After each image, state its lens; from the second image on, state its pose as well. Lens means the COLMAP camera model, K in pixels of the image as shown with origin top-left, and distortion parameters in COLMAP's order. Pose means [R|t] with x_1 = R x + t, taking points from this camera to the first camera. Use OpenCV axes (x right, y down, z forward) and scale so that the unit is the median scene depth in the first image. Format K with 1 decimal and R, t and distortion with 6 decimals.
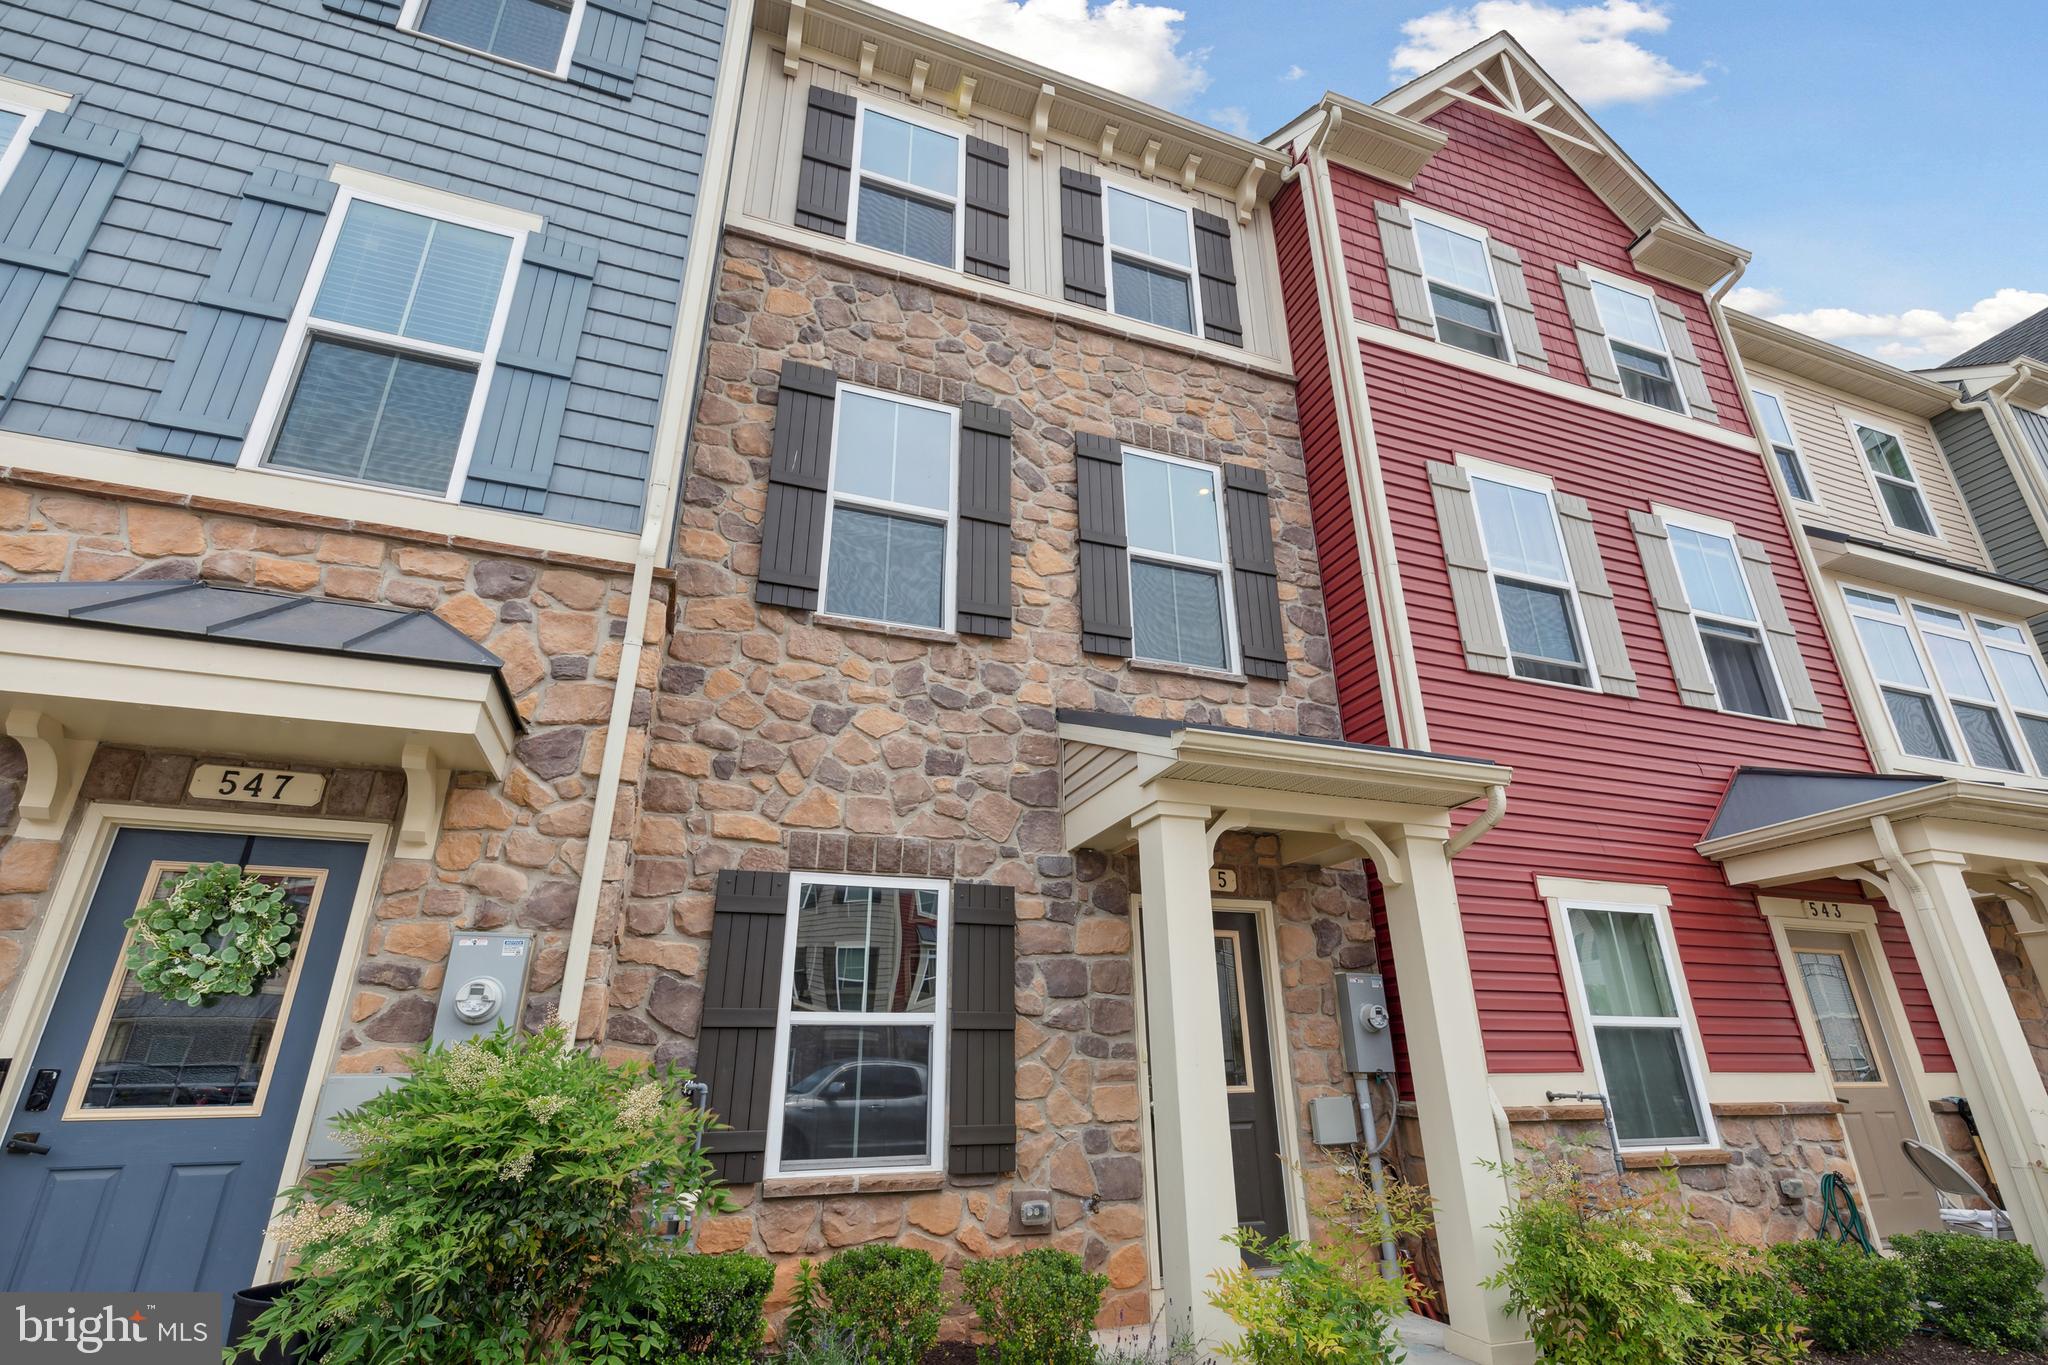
lens RADIAL K [[934.9, 0, 1018.6], [0, 934.9, 691.3], [0, 0, 1]] dist [0.007596, -0.000811]
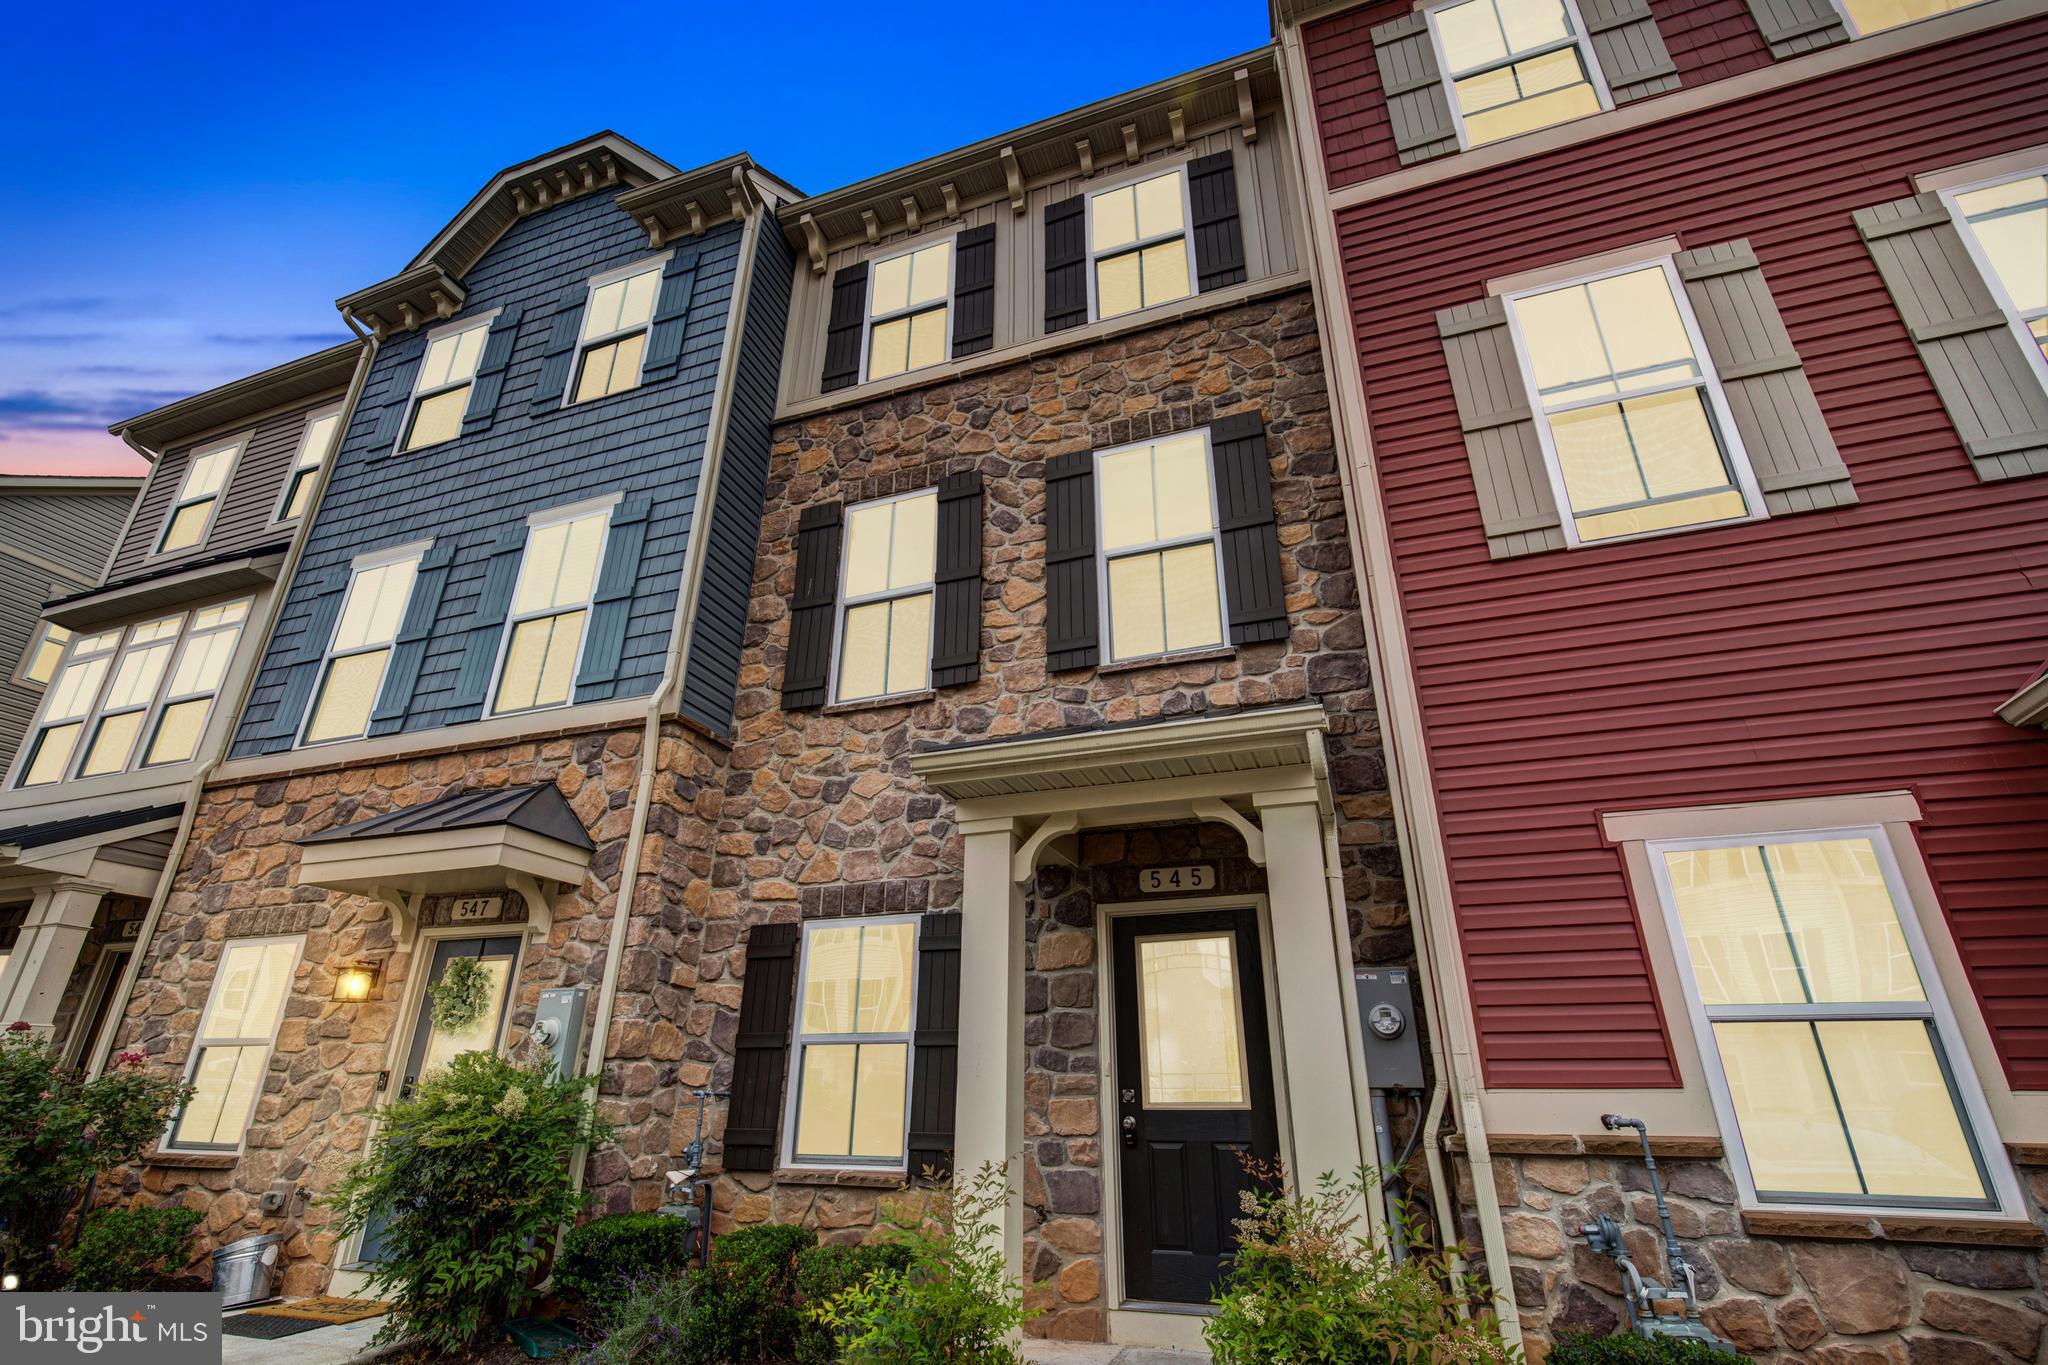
lens RADIAL K [[922.5, 0, 1026.4], [0, 922.5, 694.7], [0, 0, 1]] dist [-0.000792, -0.000719]
pose [[0.772809, -0.242993, -0.586277, 0.718512], [0.230637, 0.968167, -0.097257, 0.082821], [0.591247, -0.060056, 0.804251, 0.193422]]
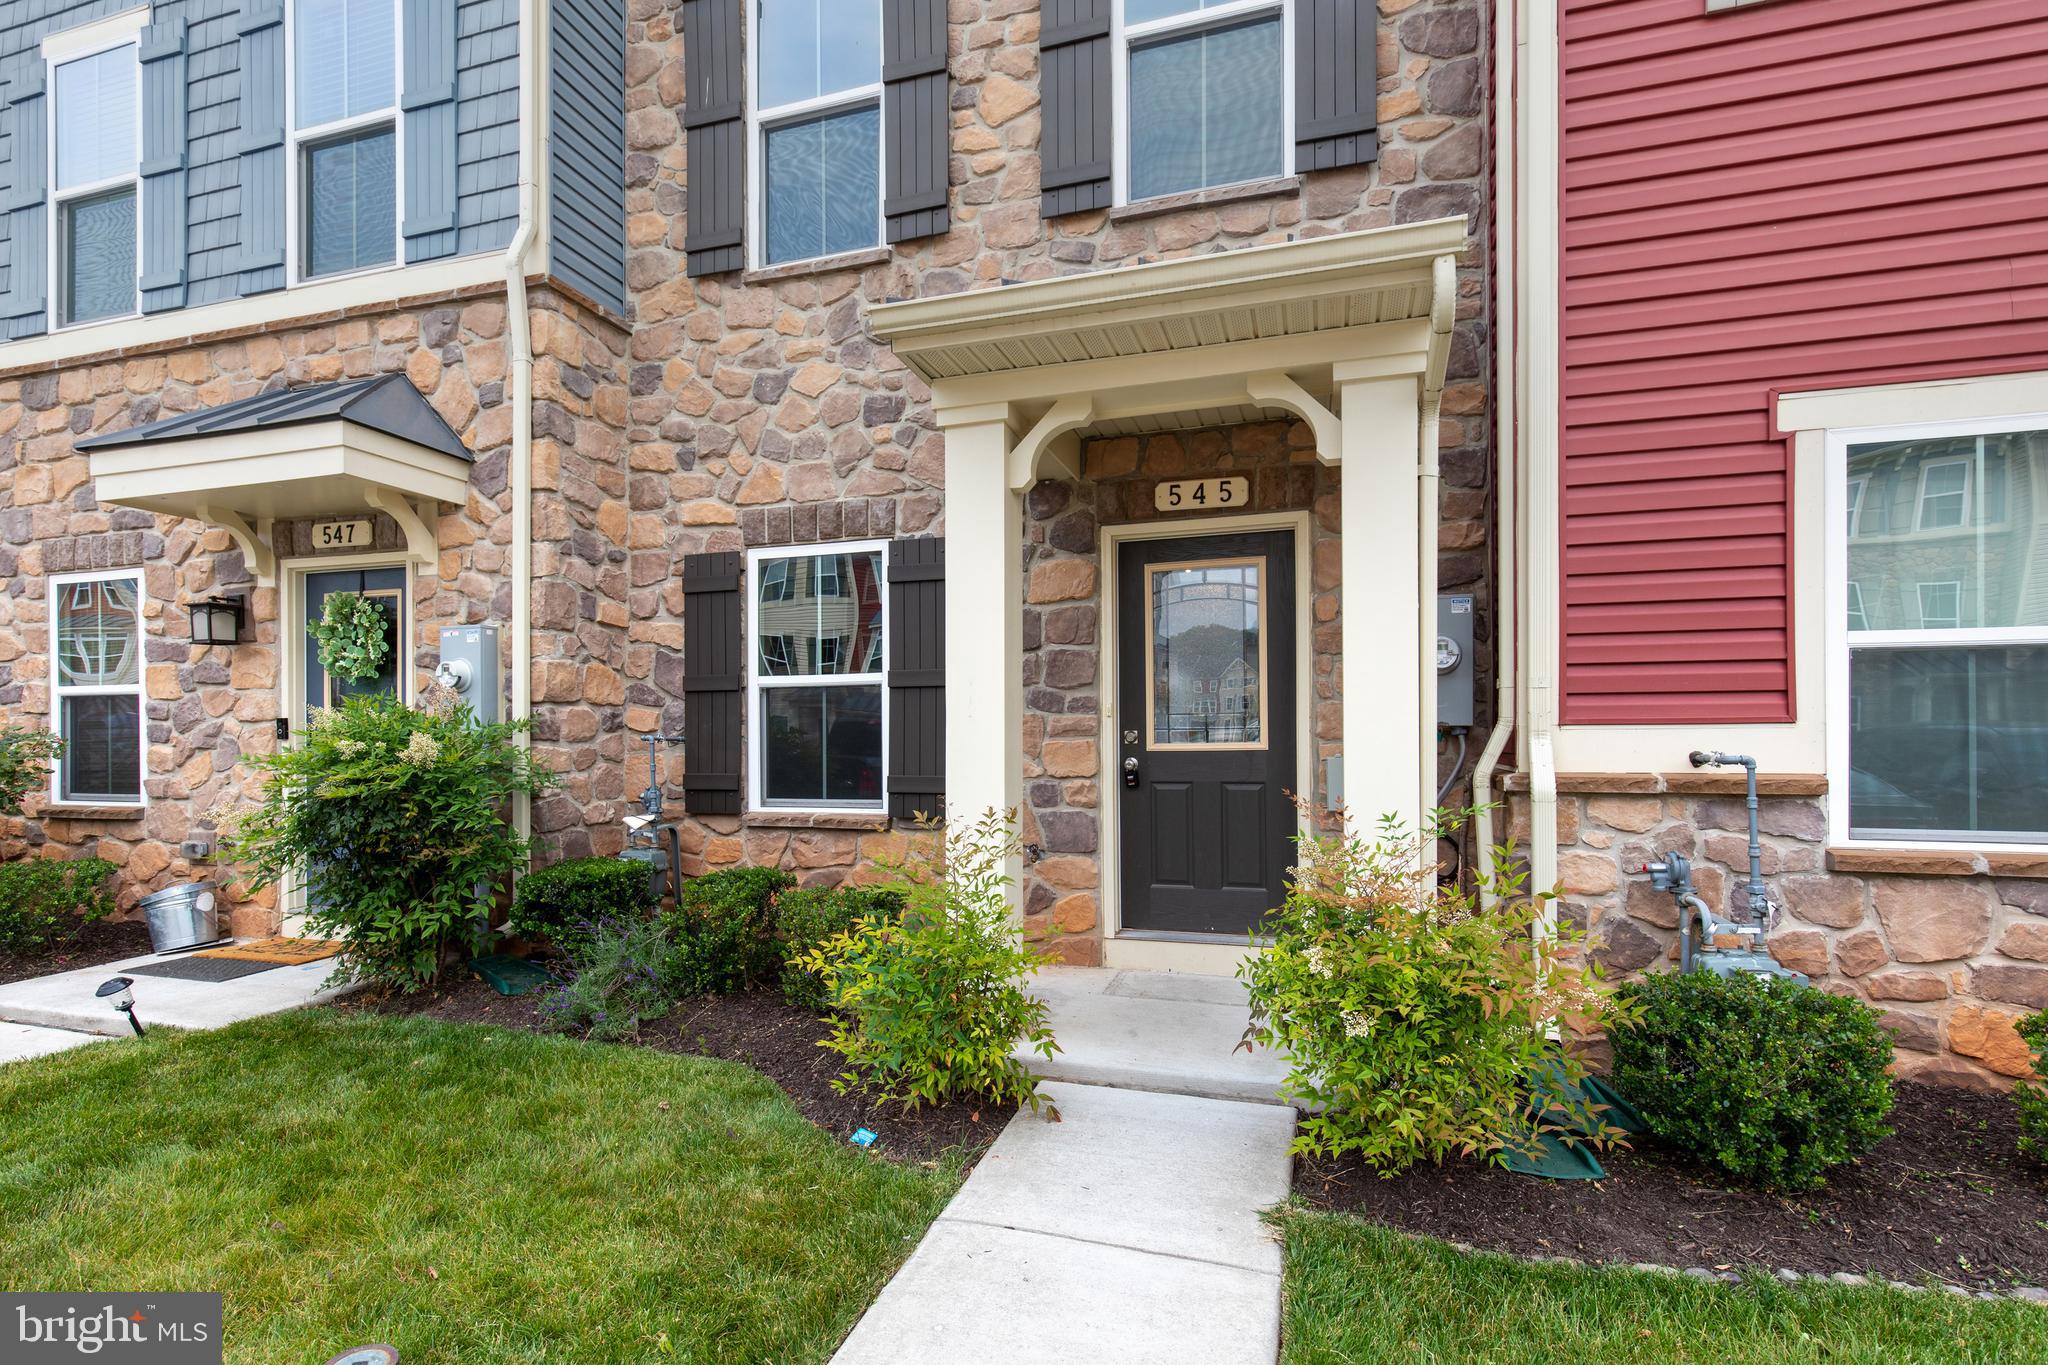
lens RADIAL K [[942.3, 0, 1024.8], [0, 942.3, 736.5], [0, 0, 1]] dist [0.006562, -0.001429]
pose [[0.801302, 0.002310, -0.598256, 0.587369], [0.224271, 0.925910, 0.303963, 0.125860], [0.554633, -0.377737, 0.741415, 0.290808]]
